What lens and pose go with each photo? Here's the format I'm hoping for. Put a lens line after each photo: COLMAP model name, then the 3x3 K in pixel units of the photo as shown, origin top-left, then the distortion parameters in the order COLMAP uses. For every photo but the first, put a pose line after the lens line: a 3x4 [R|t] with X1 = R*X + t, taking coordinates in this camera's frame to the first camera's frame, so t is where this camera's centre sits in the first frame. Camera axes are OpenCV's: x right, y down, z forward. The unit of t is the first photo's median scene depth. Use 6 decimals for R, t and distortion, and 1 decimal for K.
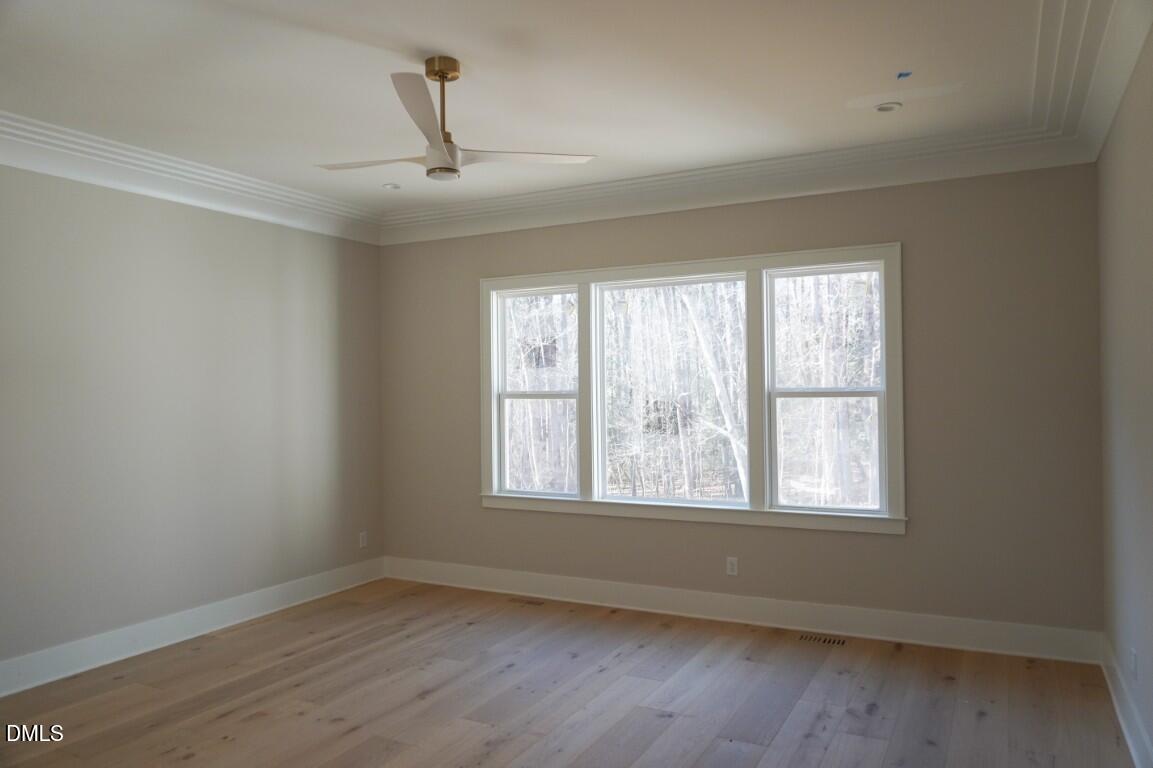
lens RADIAL K [[827.6, 0, 576.9], [0, 827.6, 380.8], [0, 0, 1]] dist [-0.033289, 0.007755]
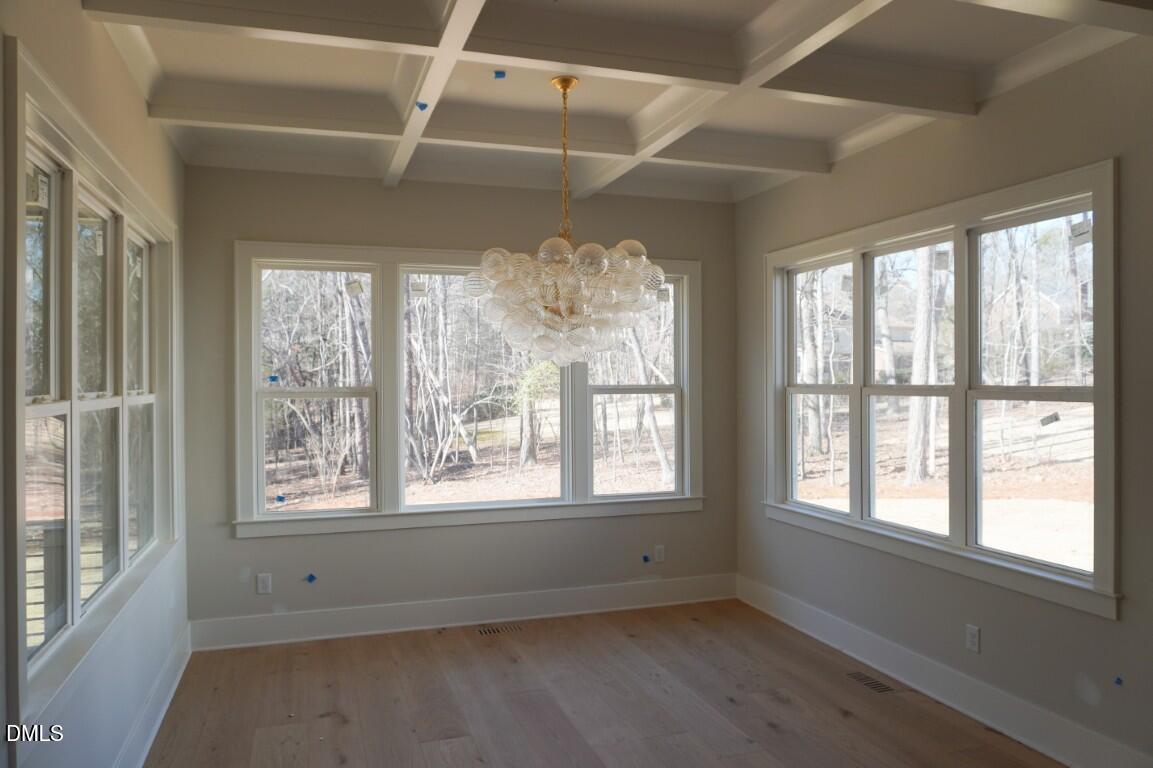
lens RADIAL K [[827.6, 0, 576.9], [0, 827.6, 382.5], [0, 0, 1]] dist [-0.033289, 0.007755]
pose [[0.698270, 0.007962, 0.715790, -0.533273], [-0.008673, 0.999959, -0.002662, 0.009510], [-0.715782, -0.004350, 0.698310, 0.291658]]
